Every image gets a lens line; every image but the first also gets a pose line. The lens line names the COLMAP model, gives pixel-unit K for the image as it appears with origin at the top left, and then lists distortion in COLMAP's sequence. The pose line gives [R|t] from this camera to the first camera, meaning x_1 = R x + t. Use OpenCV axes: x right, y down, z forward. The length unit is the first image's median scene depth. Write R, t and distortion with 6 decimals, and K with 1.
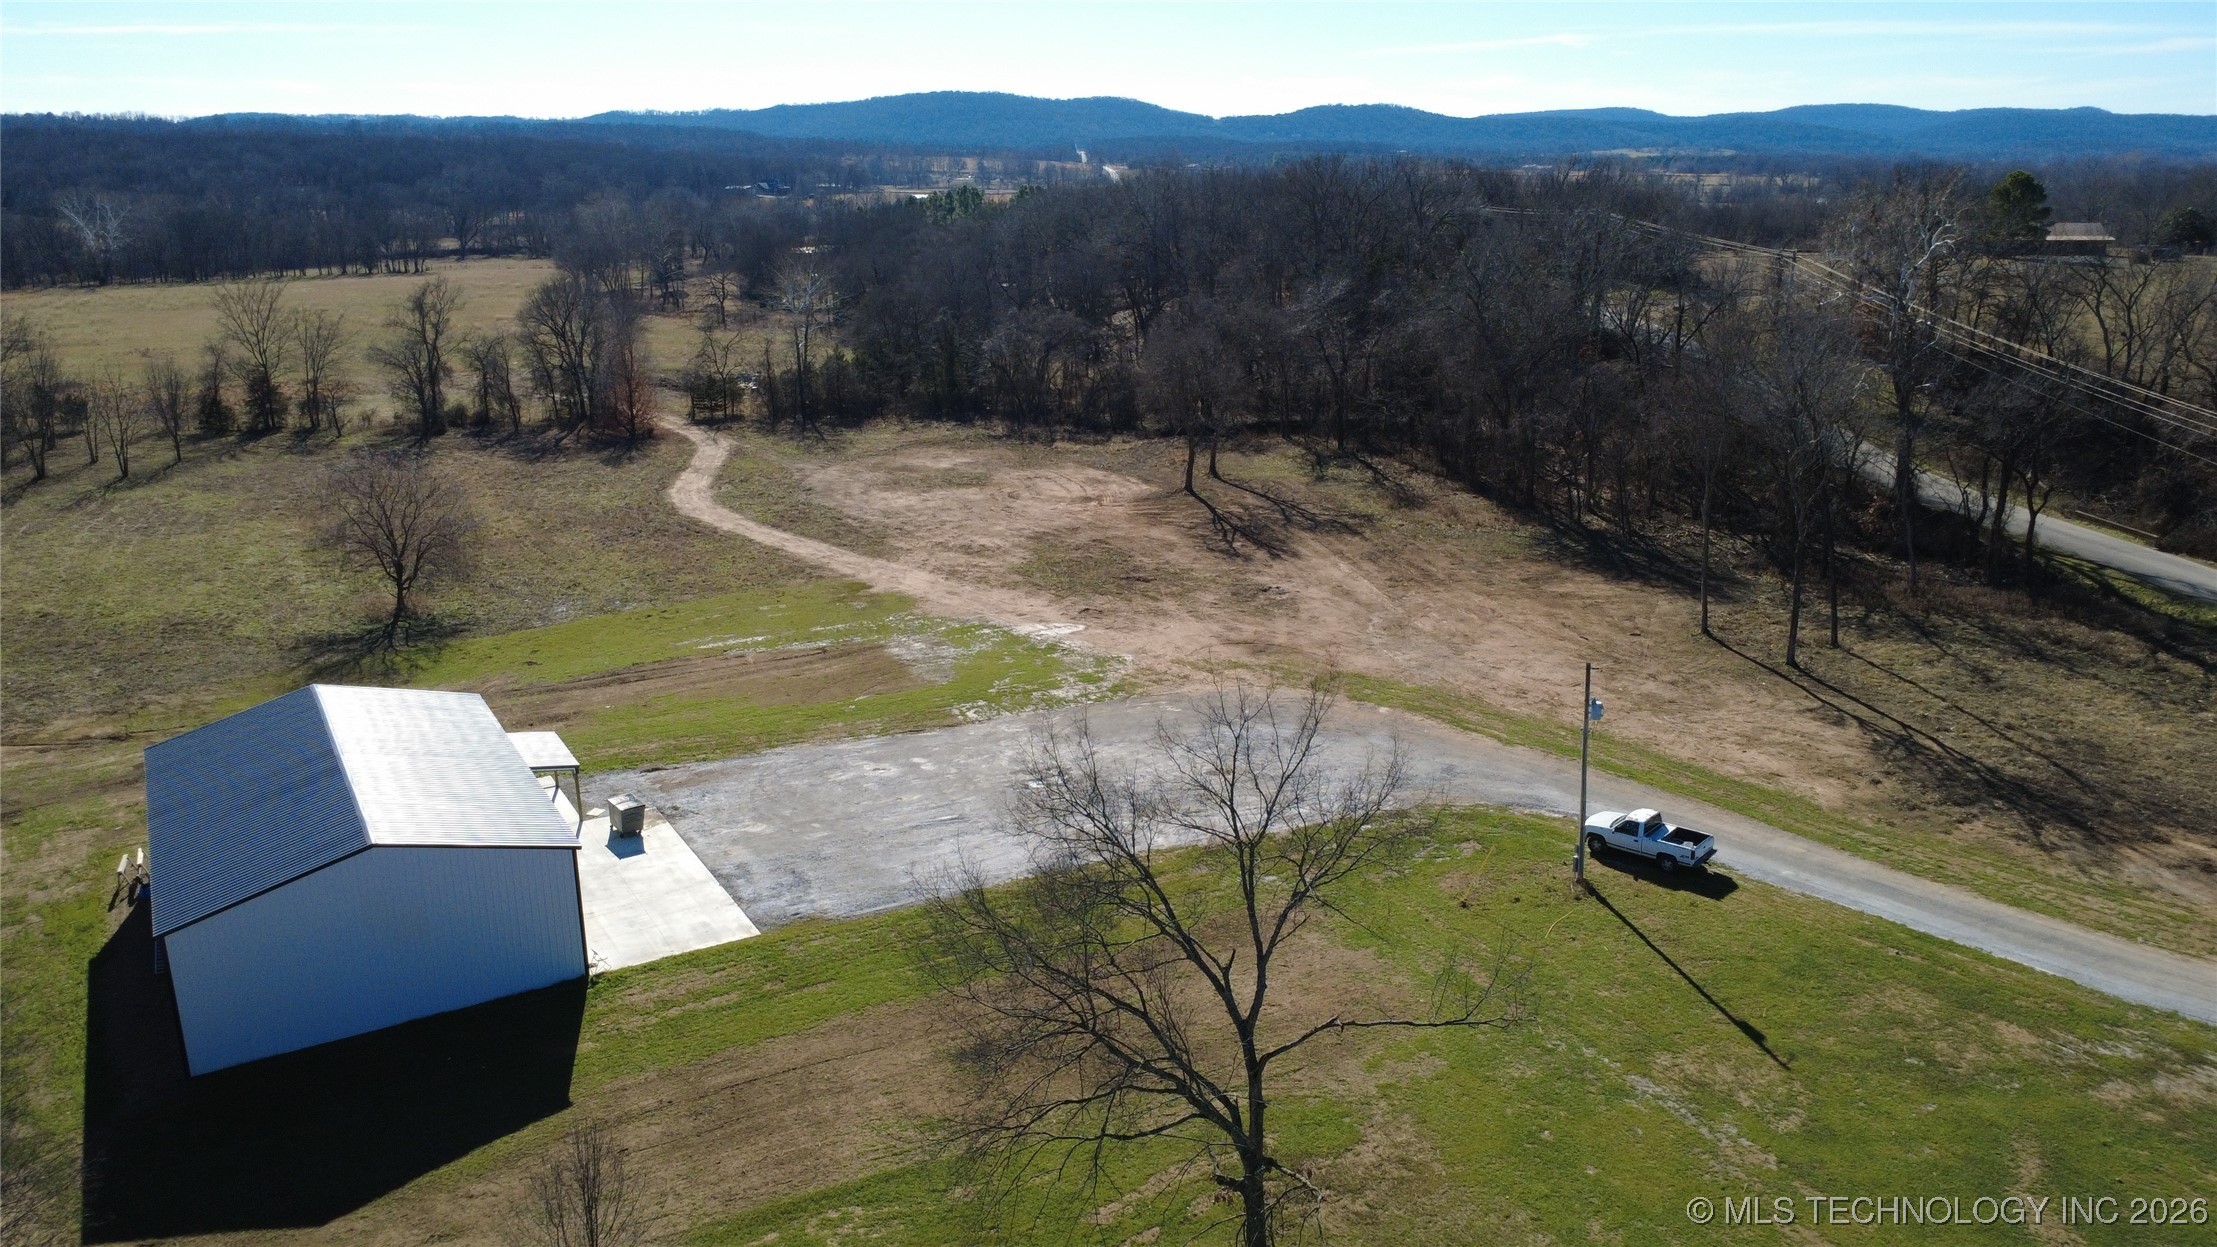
lens RADIAL K [[1606.2, 0, 1115.4], [0, 1606.2, 612.6], [0, 0, 1]] dist [-0.001983, 0.005338]
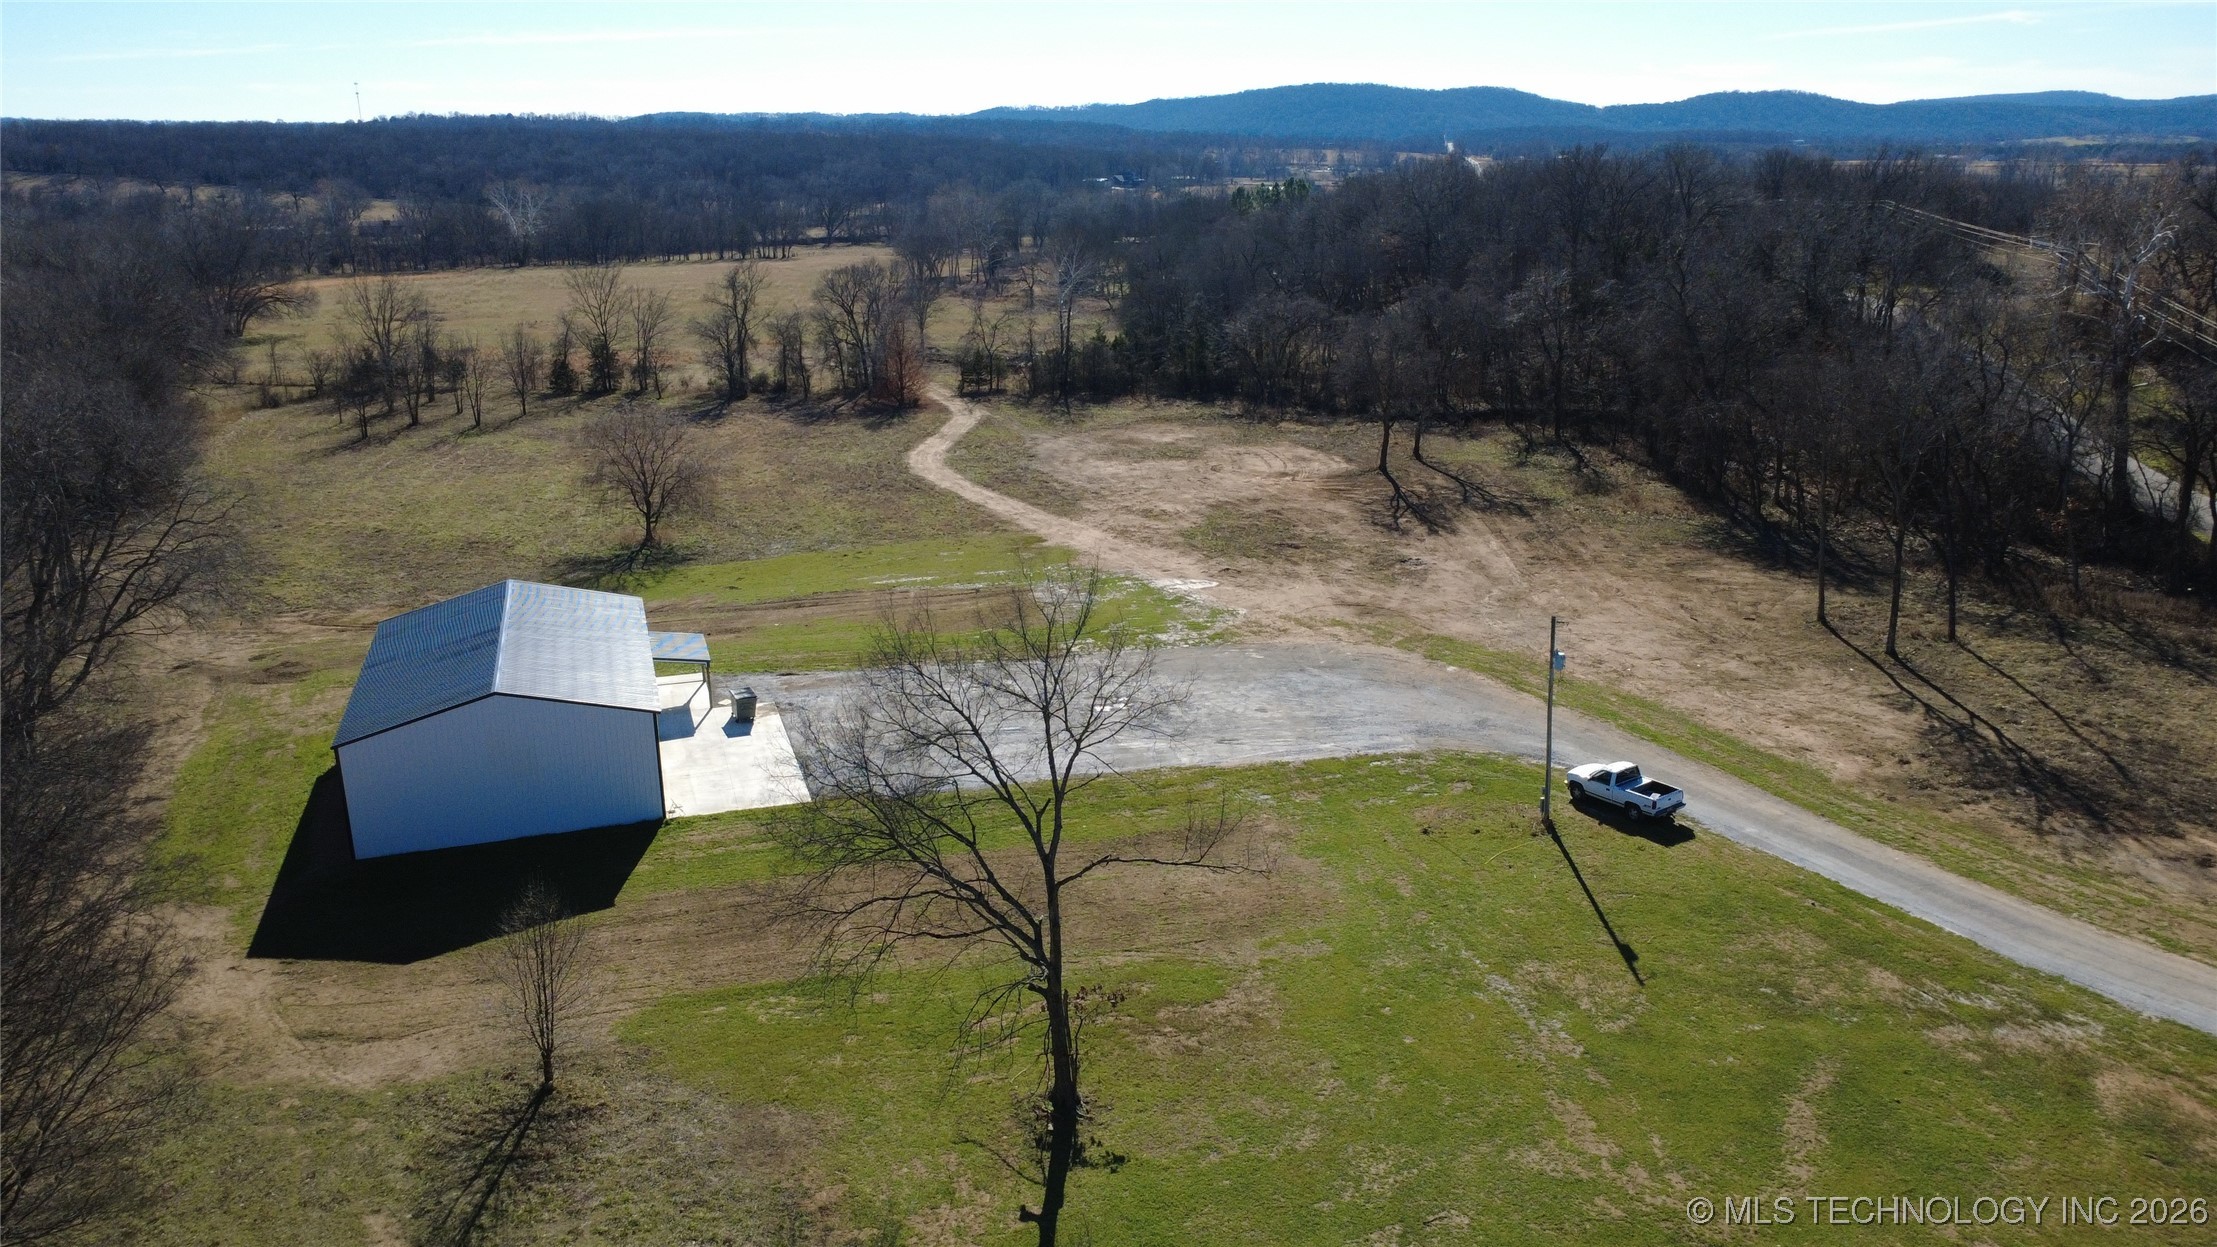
lens RADIAL K [[1606.2, 0, 1116.2], [0, 1606.2, 619.5], [0, 0, 1]] dist [-0.001983, 0.005338]
pose [[0.975241, 0.057482, -0.213544, 0.130246], [-0.055722, 0.998345, 0.014257, 0.018824], [0.214010, -0.002005, 0.976830, -0.061643]]
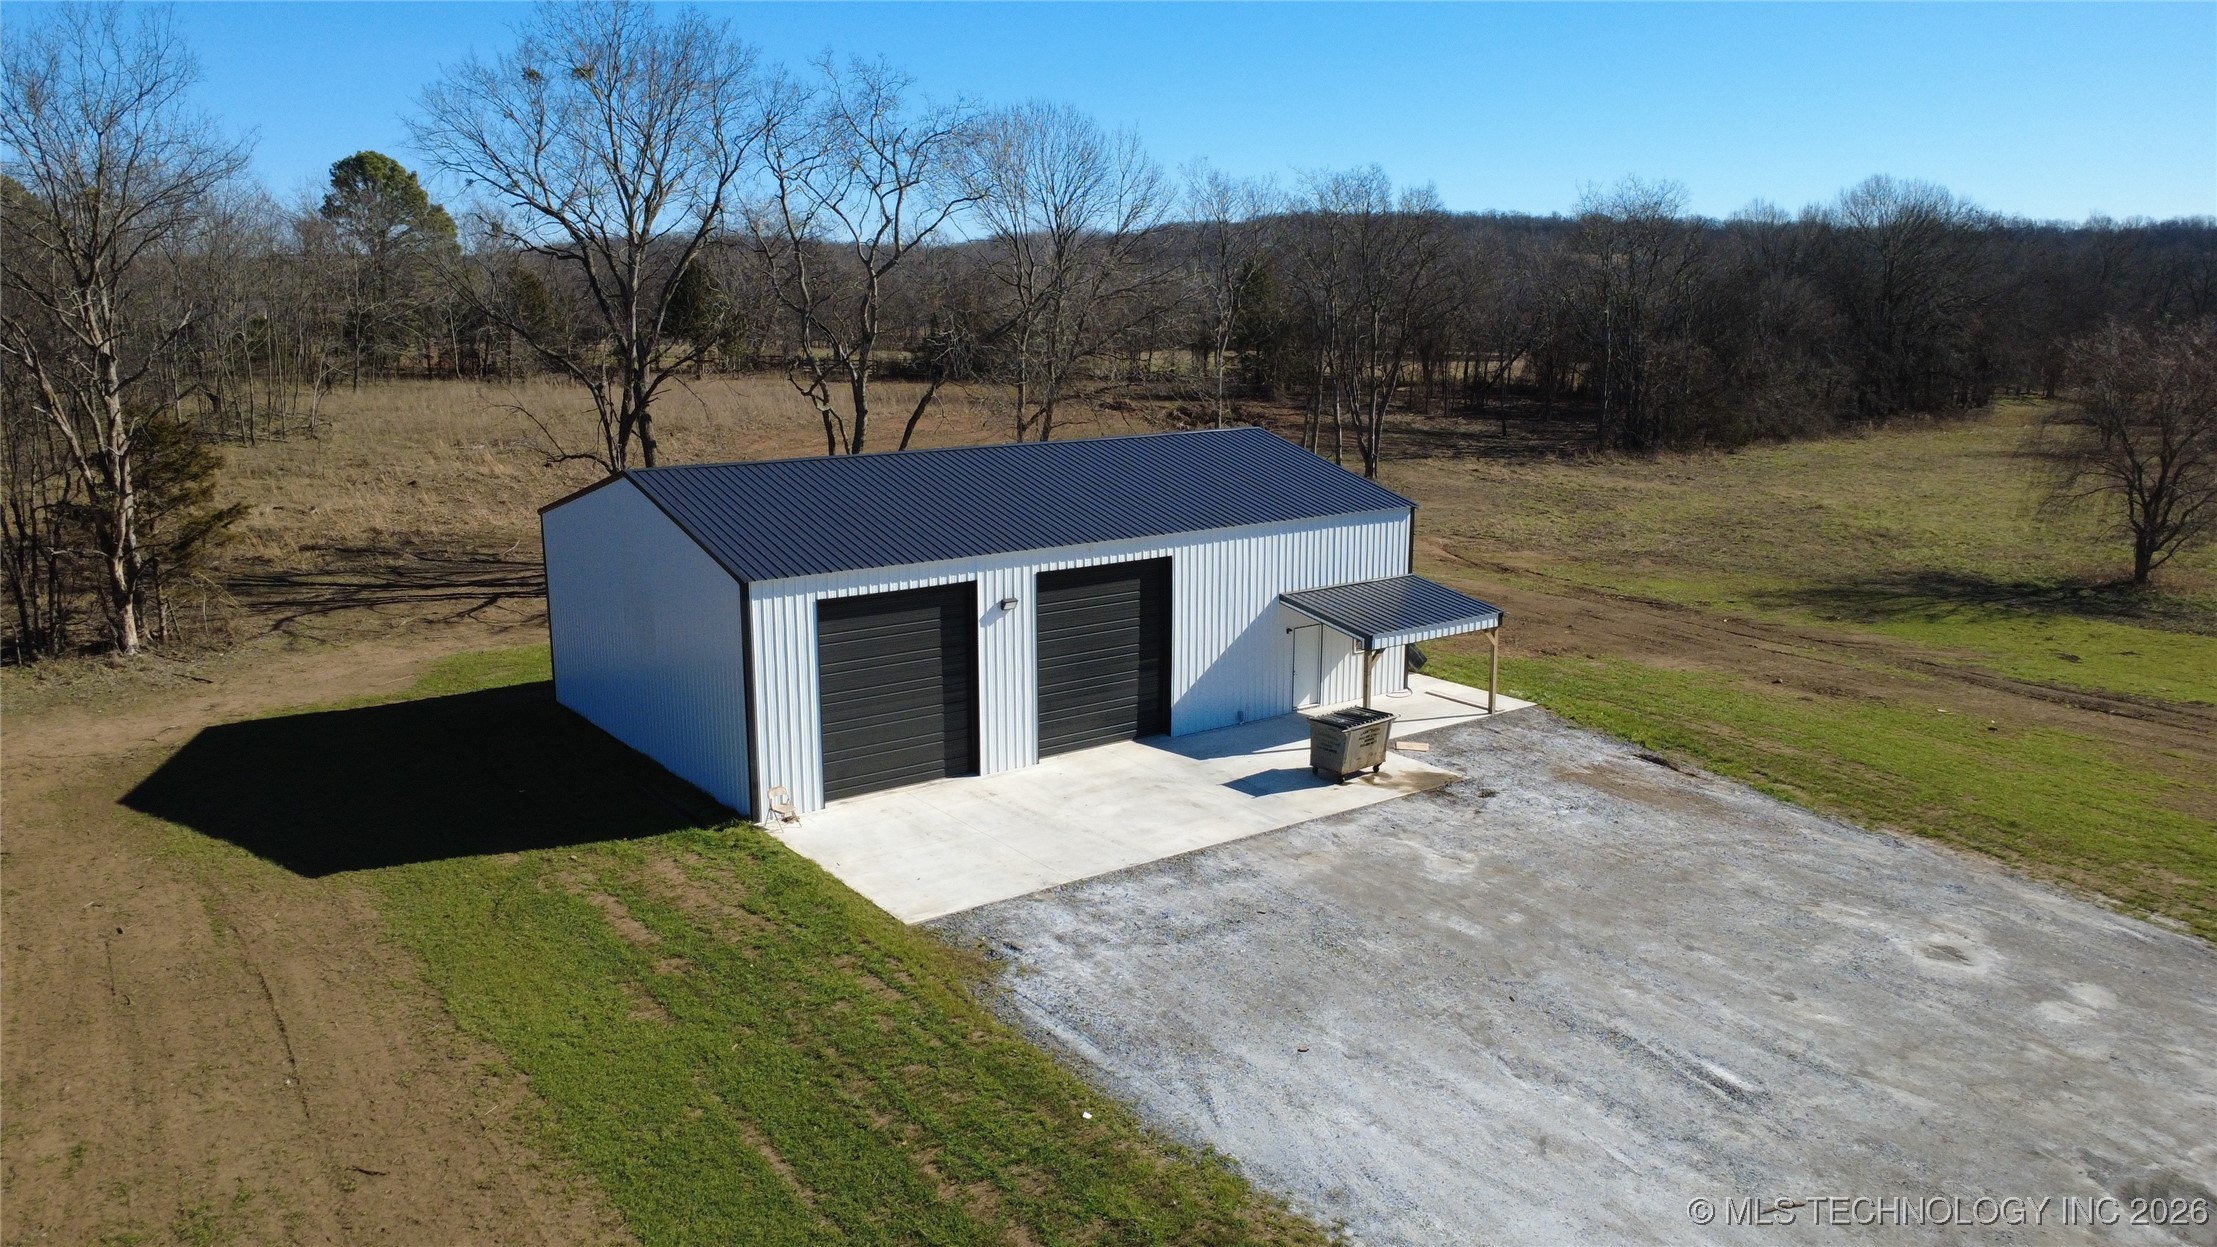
lens RADIAL K [[1606.2, 0, 1111.0], [0, 1606.2, 623.8], [0, 0, 1]] dist [-0.001983, 0.005338]
pose [[0.093041, 0.207539, -0.973792, 0.111469], [-0.275134, 0.945311, 0.175182, 0.012369], [0.956893, 0.251624, 0.145054, 0.510758]]
